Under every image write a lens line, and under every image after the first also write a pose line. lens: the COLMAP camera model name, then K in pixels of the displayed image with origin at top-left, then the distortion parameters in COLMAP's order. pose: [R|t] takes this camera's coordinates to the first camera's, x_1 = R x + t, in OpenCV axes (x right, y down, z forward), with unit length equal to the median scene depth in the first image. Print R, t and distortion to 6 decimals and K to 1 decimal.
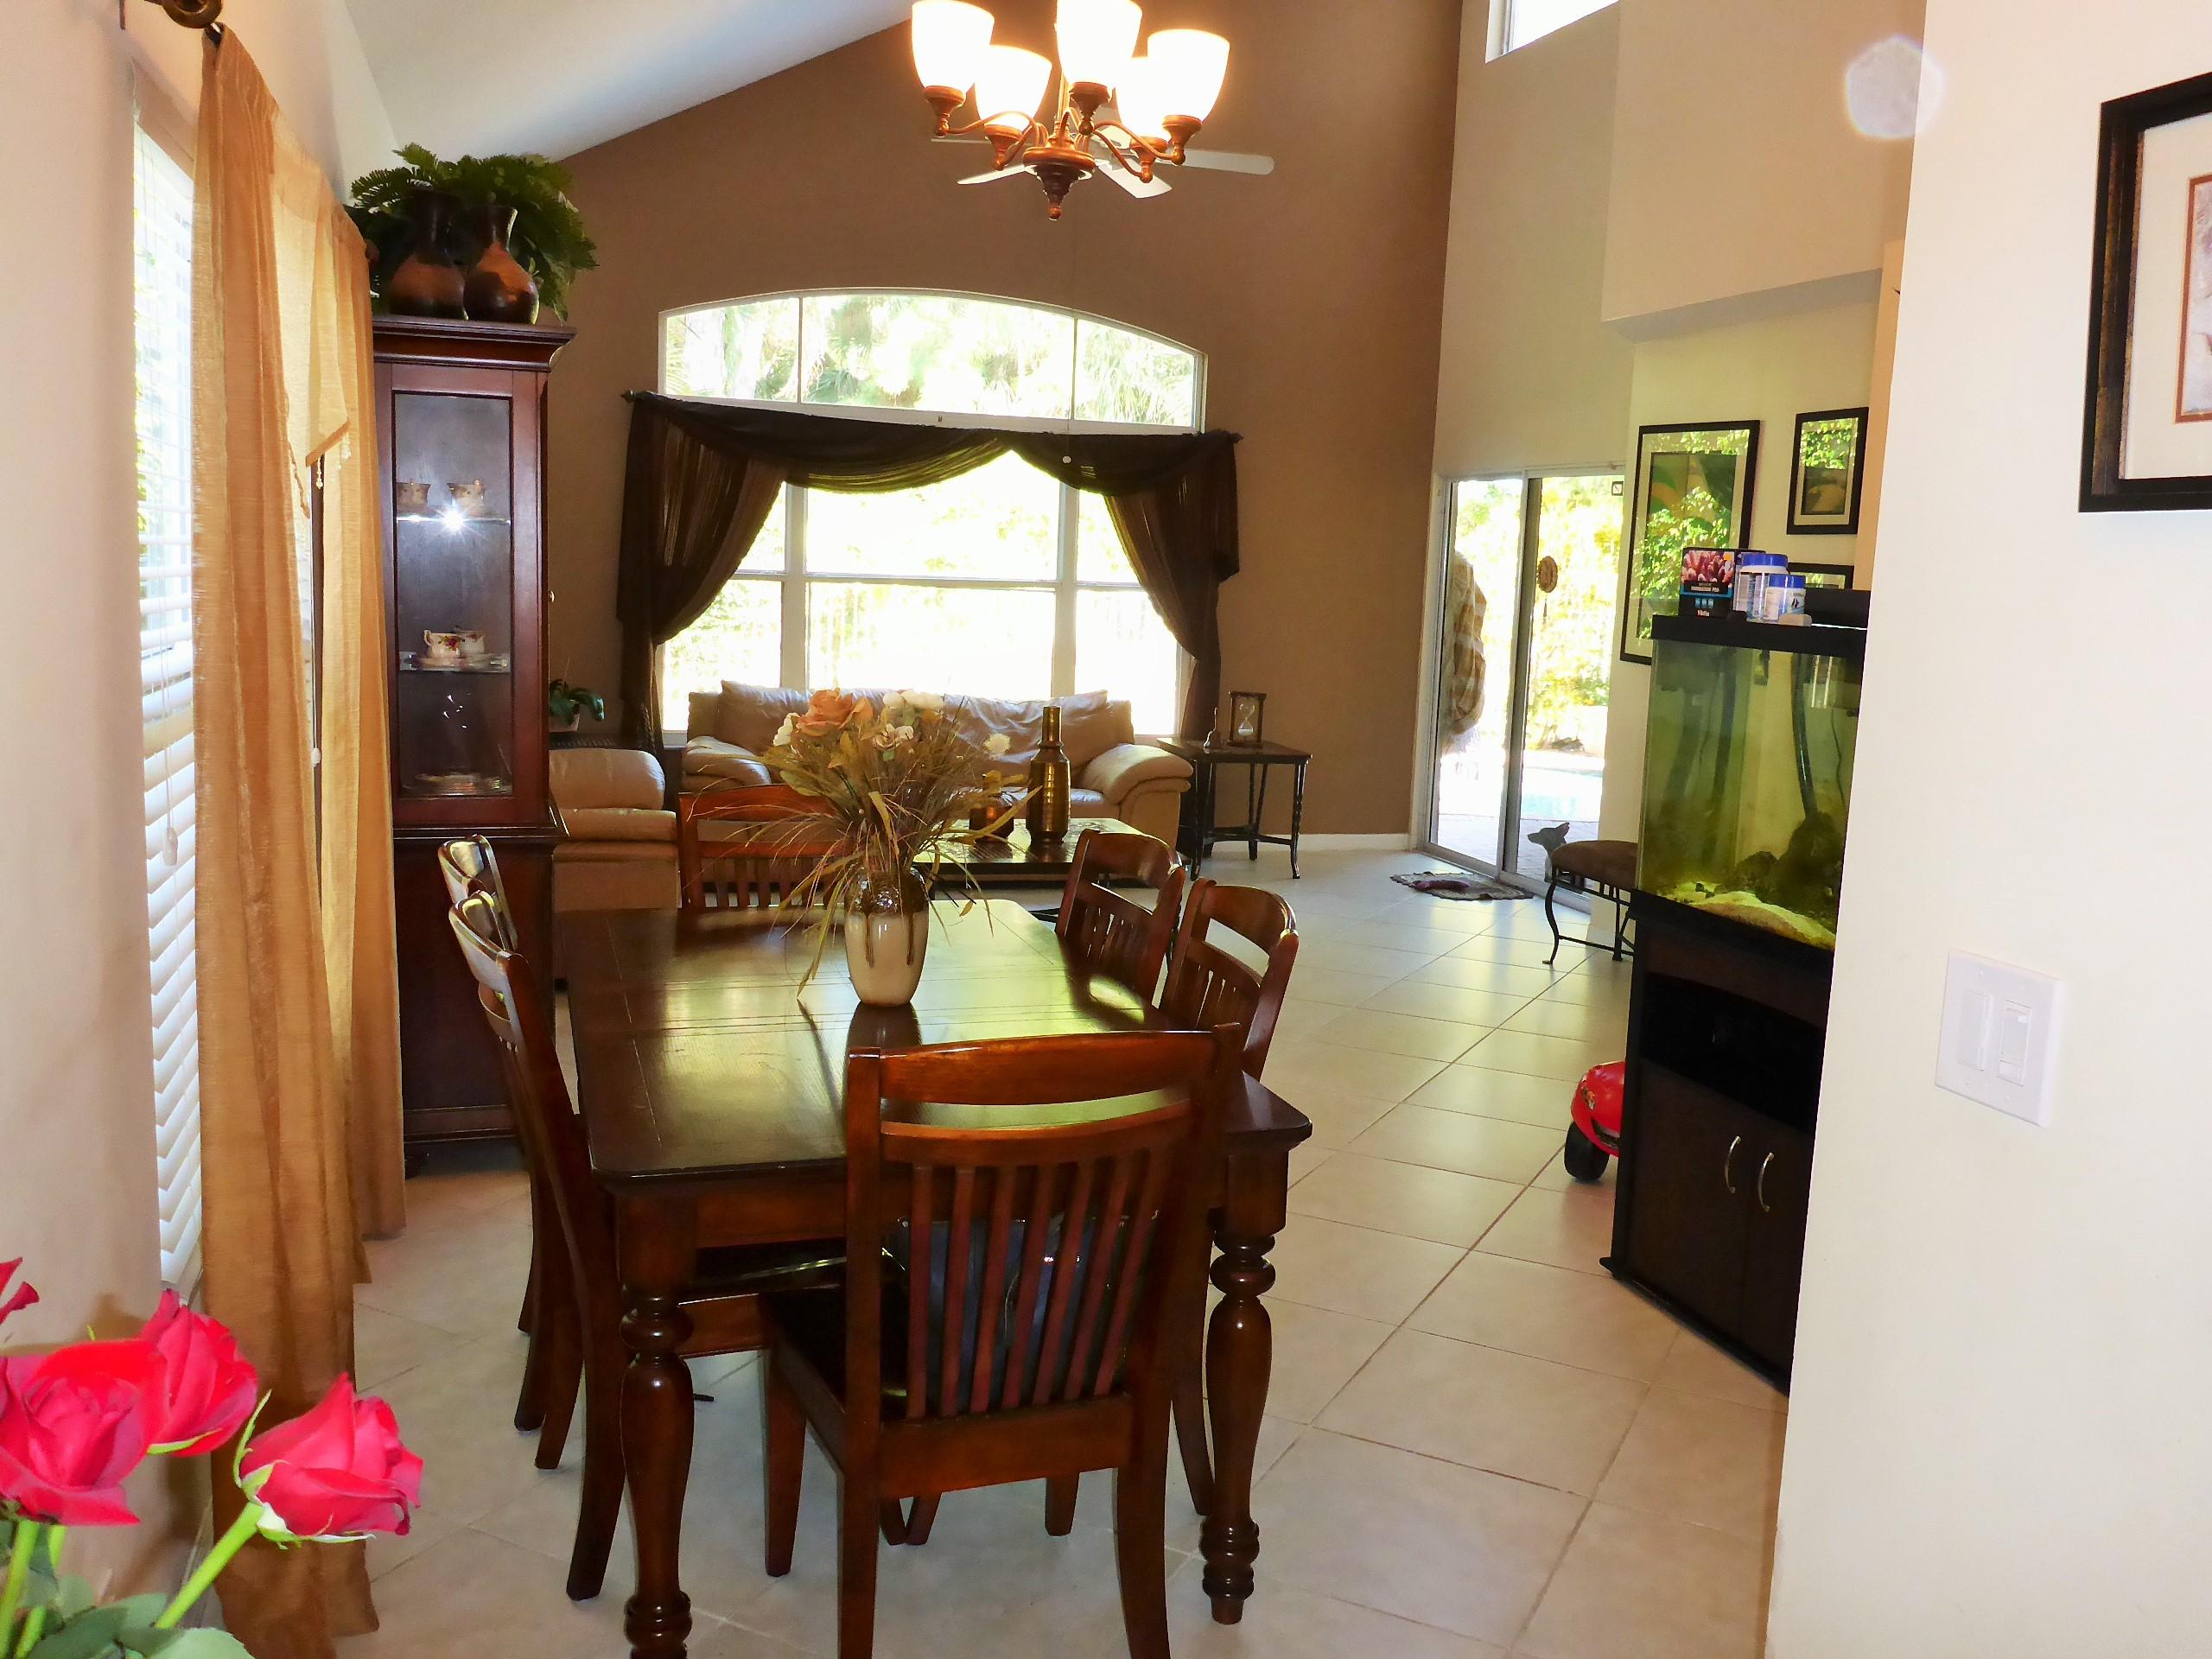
lens RADIAL K [[1882.5, 0, 1106.0], [0, 1882.5, 829.5], [0, 0, 1]] dist [-0.024055, -0.004391]
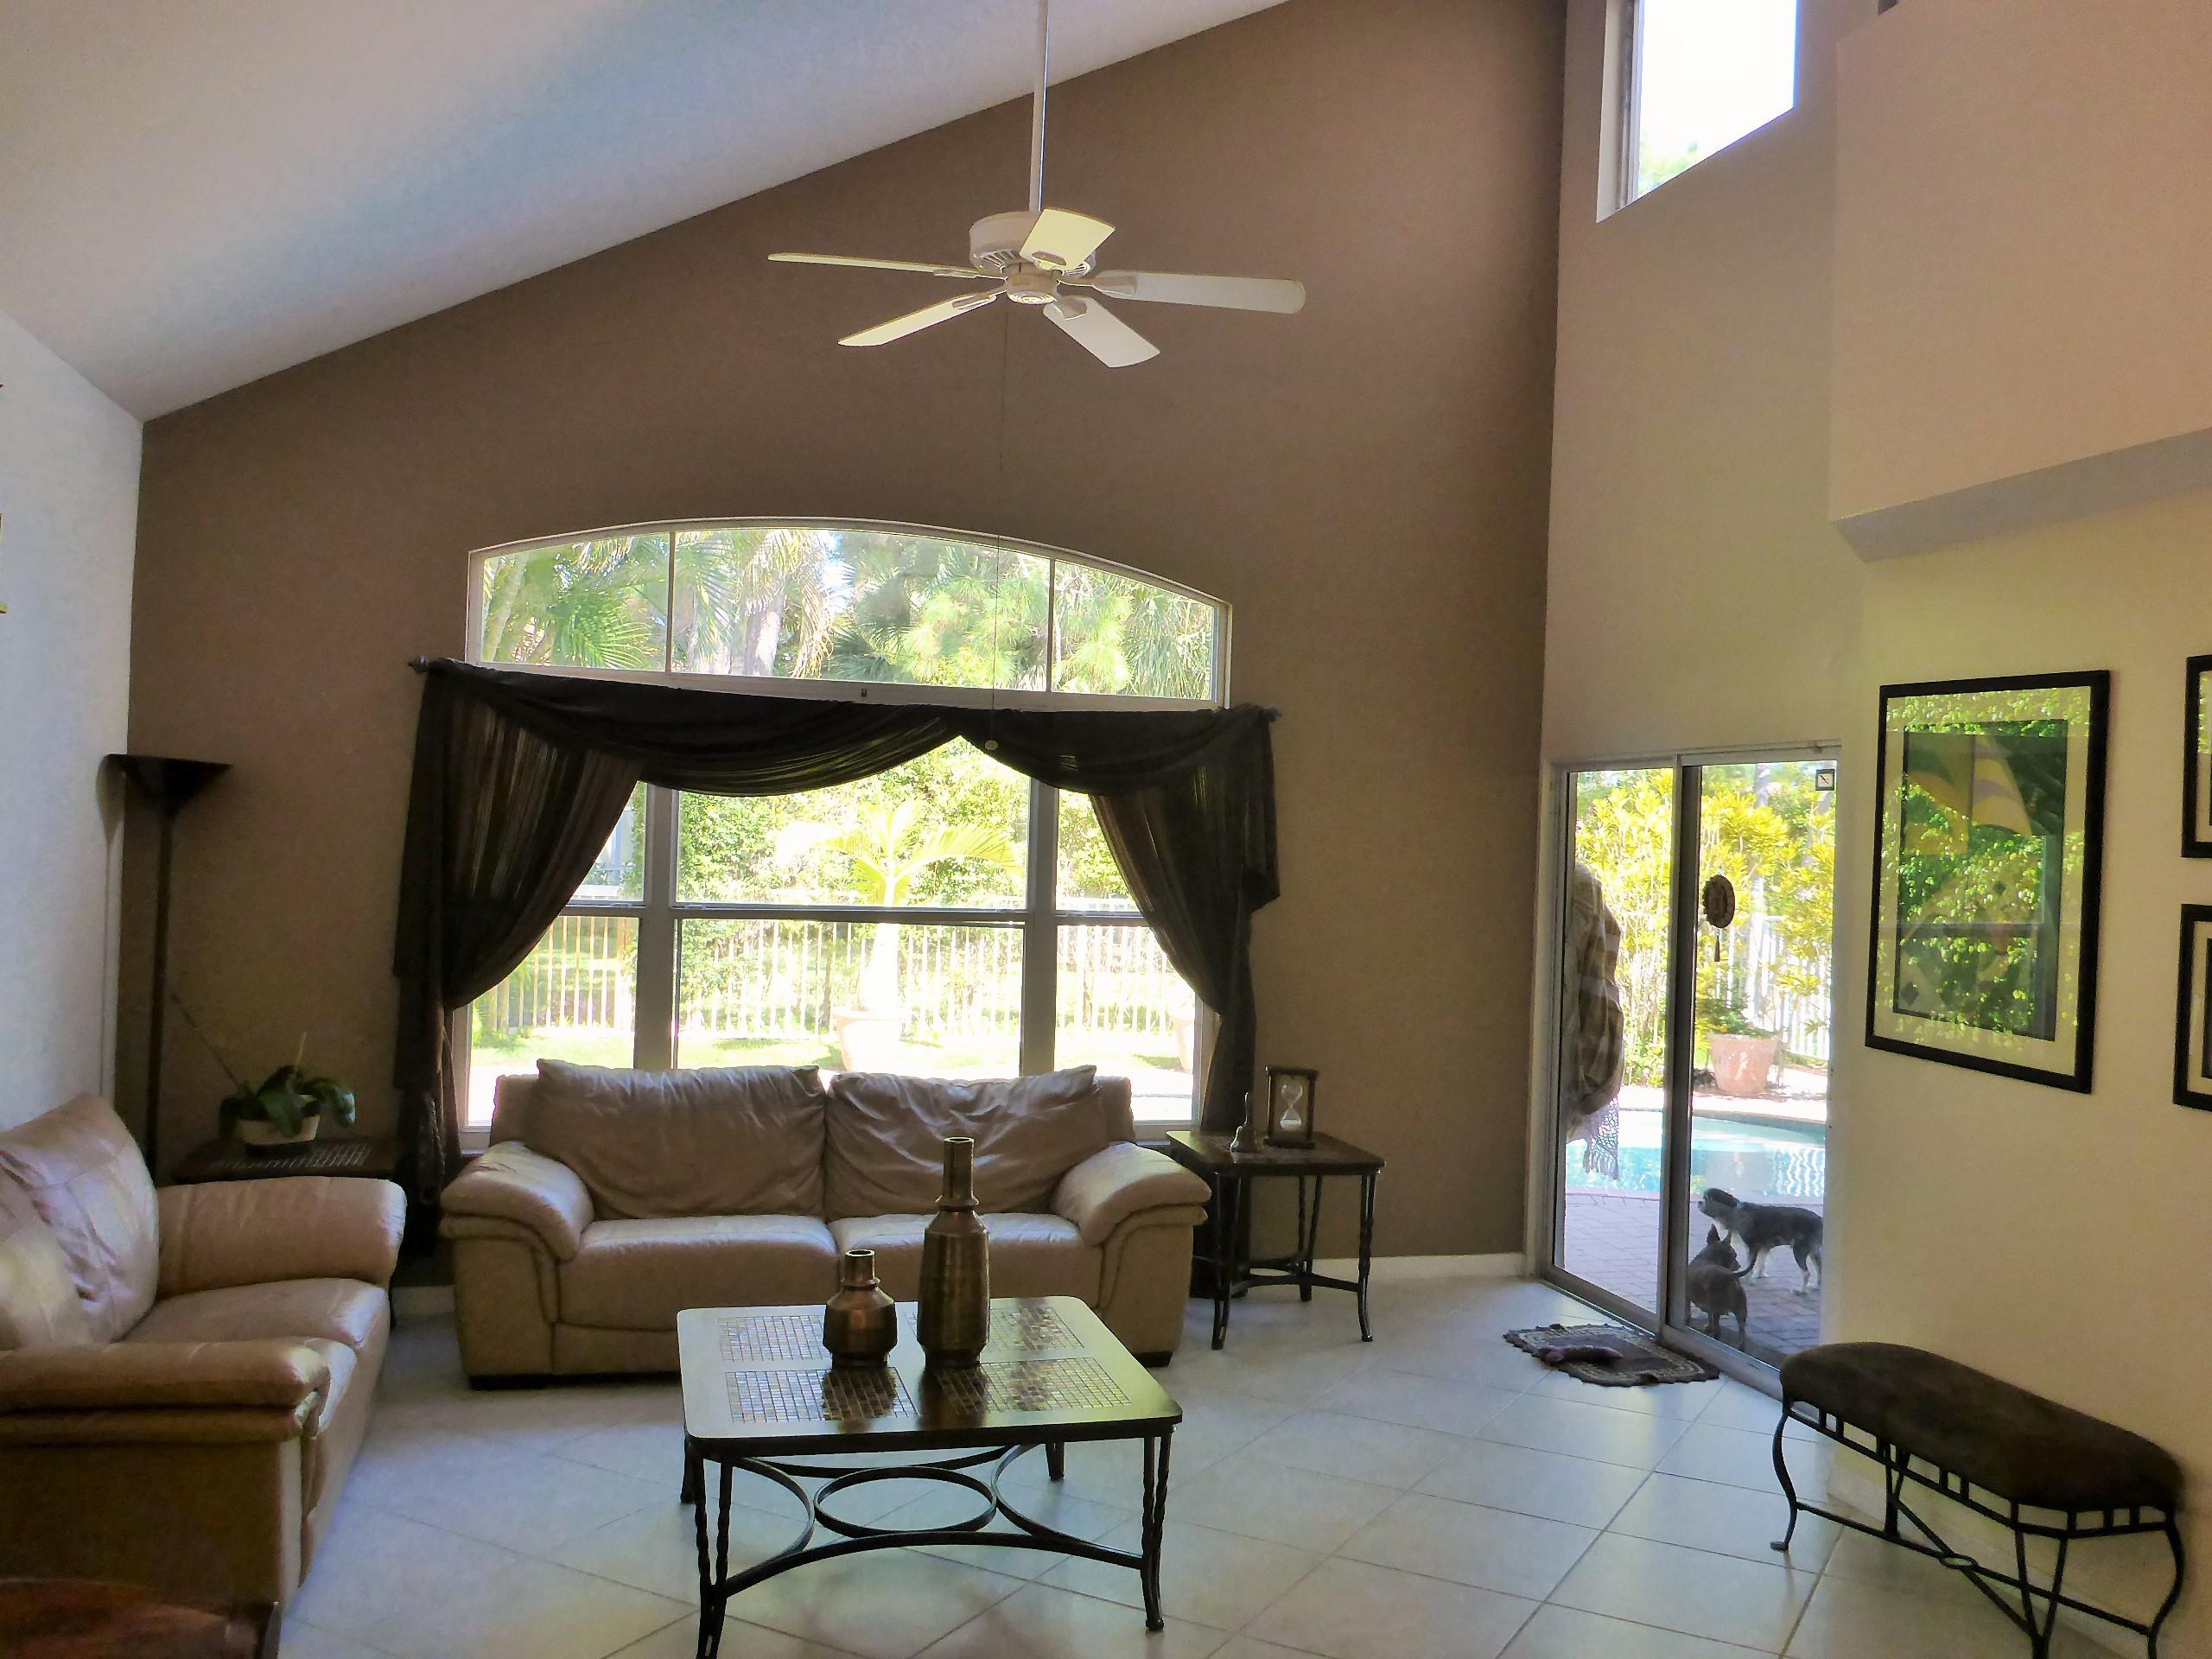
lens RADIAL K [[1882.5, 0, 1106.0], [0, 1882.5, 829.5], [0, 0, 1]] dist [-0.024055, -0.004391]
pose [[0.999254, -0.007412, -0.037894, 0.033342], [0.001667, 0.988766, -0.149463, -0.057295], [0.038576, 0.149288, 0.988041, 0.292208]]
